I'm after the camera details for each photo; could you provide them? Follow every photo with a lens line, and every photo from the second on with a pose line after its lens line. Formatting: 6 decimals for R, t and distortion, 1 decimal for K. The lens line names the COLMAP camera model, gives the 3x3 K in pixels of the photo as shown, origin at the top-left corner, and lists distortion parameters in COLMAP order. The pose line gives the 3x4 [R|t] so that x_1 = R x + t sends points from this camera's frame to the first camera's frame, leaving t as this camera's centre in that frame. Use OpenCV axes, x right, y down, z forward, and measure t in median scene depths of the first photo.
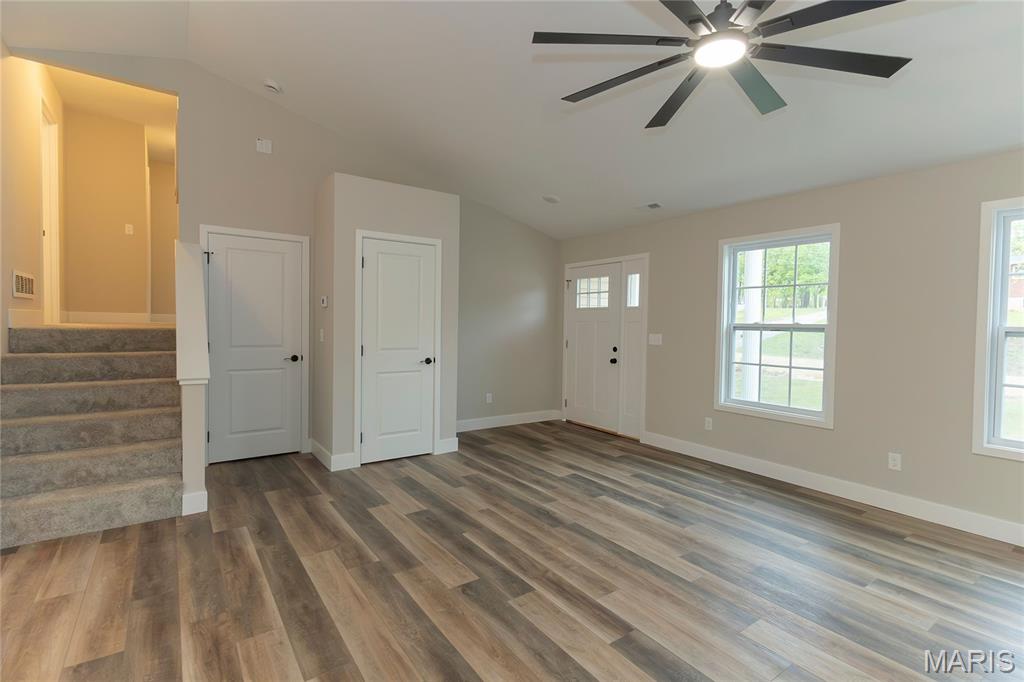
lens RADIAL K [[481.3, 0, 520.9], [0, 481.3, 336.3], [0, 0, 1]] dist [0.018009, -0.000769]
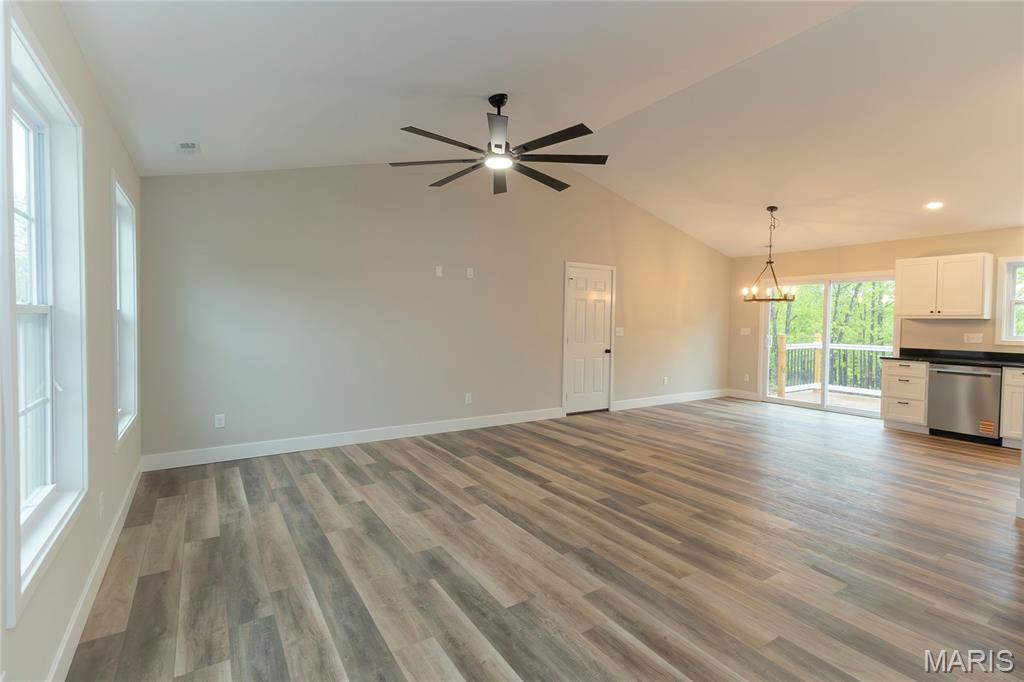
lens RADIAL K [[481.3, 0, 520.9], [0, 481.3, 336.3], [0, 0, 1]] dist [0.018009, -0.000769]
pose [[-0.999089, -0.031864, 0.028389, 0.174473], [-0.030012, 0.997536, 0.063421, -0.049383], [-0.030340, 0.062511, -0.997583, 1.851257]]
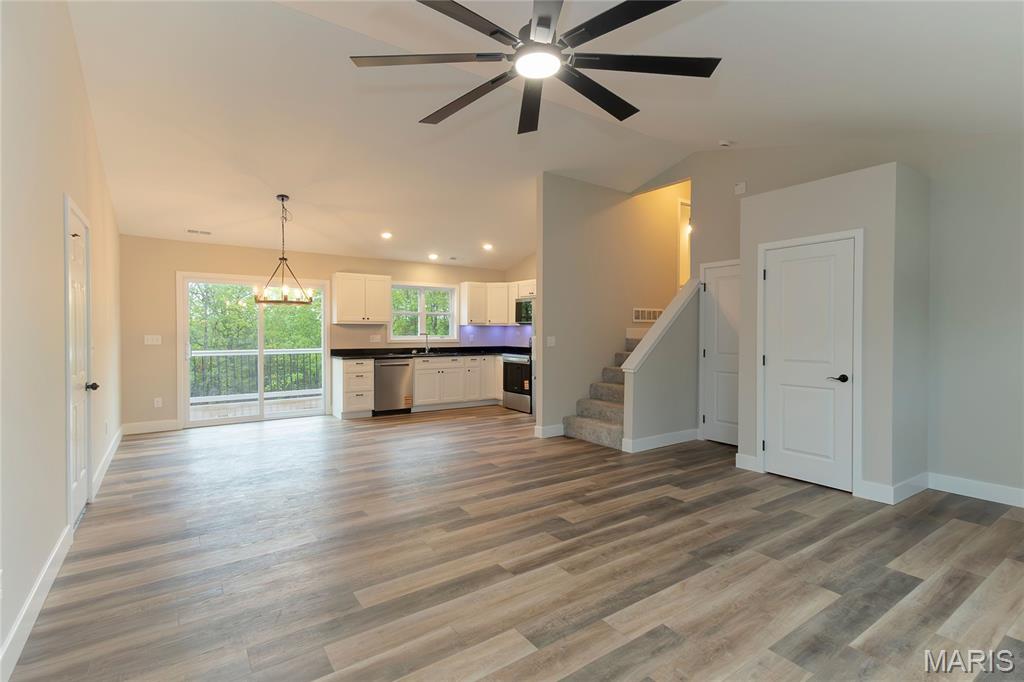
lens RADIAL K [[481.3, 0, 520.9], [0, 481.3, 336.3], [0, 0, 1]] dist [0.018009, -0.000769]
pose [[0.003873, -0.006321, -0.999973, 0.969117], [-0.033087, 0.999432, -0.006446, 0.003806], [0.999445, 0.033111, 0.003662, 0.658104]]
